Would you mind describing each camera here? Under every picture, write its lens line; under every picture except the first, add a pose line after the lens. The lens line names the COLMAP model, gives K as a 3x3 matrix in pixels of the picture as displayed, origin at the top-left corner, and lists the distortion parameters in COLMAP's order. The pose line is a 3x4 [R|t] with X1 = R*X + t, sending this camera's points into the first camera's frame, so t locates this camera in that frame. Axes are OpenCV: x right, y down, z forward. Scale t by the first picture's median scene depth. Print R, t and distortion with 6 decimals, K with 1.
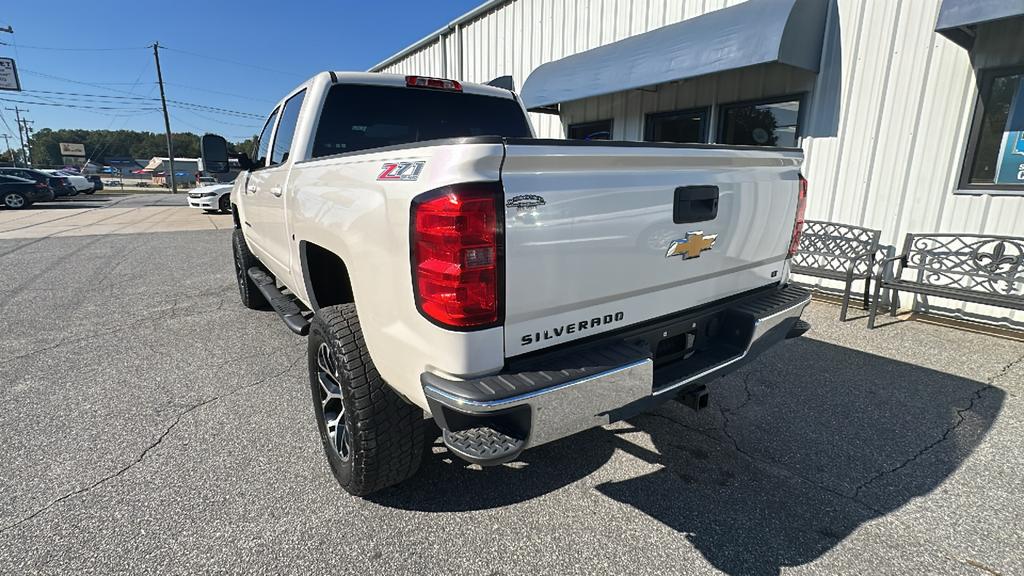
lens RADIAL K [[463.9, 0, 512.0], [0, 463.9, 288.0], [0, 0, 1]] dist [-0.005324, -0.000256]
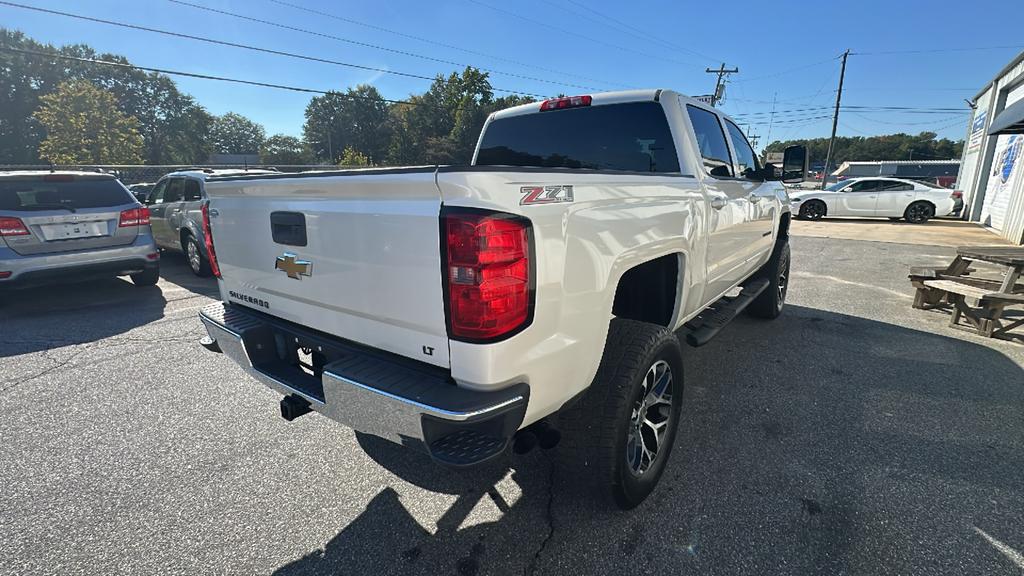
lens RADIAL K [[463.9, 0, 512.0], [0, 463.9, 288.0], [0, 0, 1]] dist [-0.005324, -0.000256]
pose [[0.297116, 0.210310, -0.931392, 1.349617], [-0.217093, 0.964775, 0.148595, -0.272001], [0.929835, 0.158048, 0.332307, 0.971939]]
